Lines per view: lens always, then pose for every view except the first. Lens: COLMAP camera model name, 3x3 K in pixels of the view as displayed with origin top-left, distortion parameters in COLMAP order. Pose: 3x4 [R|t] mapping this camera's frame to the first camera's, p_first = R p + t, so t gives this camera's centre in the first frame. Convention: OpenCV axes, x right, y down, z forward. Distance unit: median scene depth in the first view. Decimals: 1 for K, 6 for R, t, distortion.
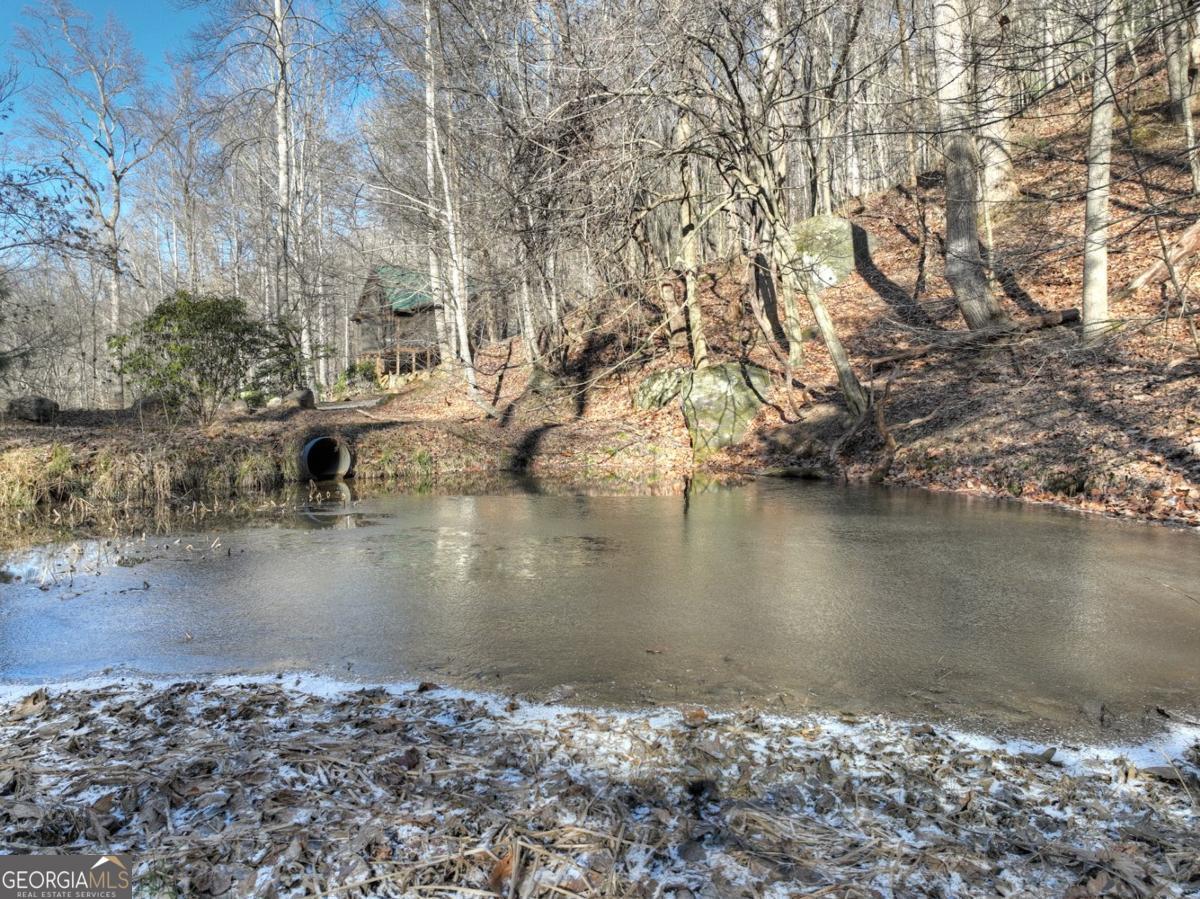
lens RADIAL K [[837.2, 0, 602.8], [0, 837.2, 455.3], [0, 0, 1]] dist [-0.001342, -0.005151]
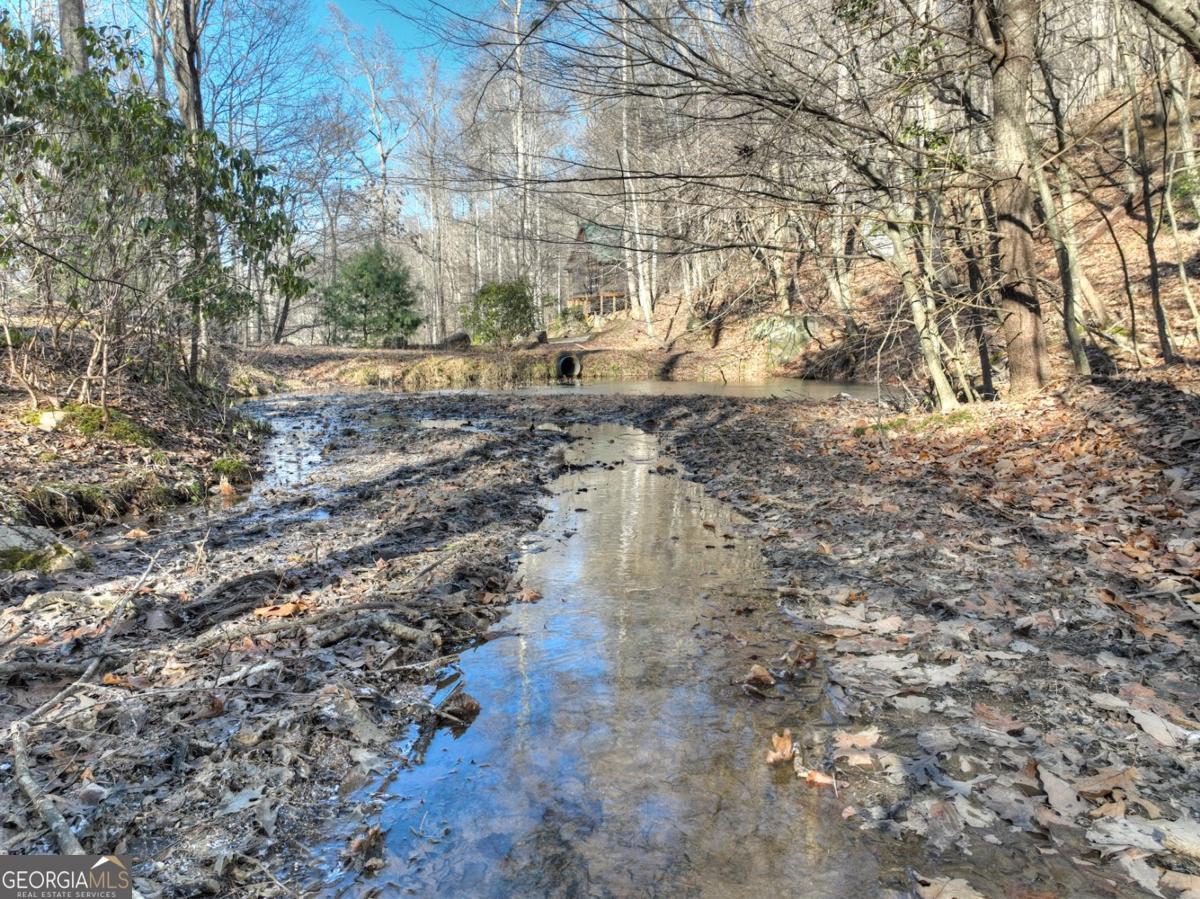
lens RADIAL K [[837.2, 0, 596.3], [0, 837.2, 450.6], [0, 0, 1]] dist [-0.001342, -0.005151]
pose [[0.970259, 0.025998, -0.240667, 0.144105], [-0.008591, 0.997288, 0.073099, 0.035037], [0.241915, -0.068858, 0.967851, -0.602922]]
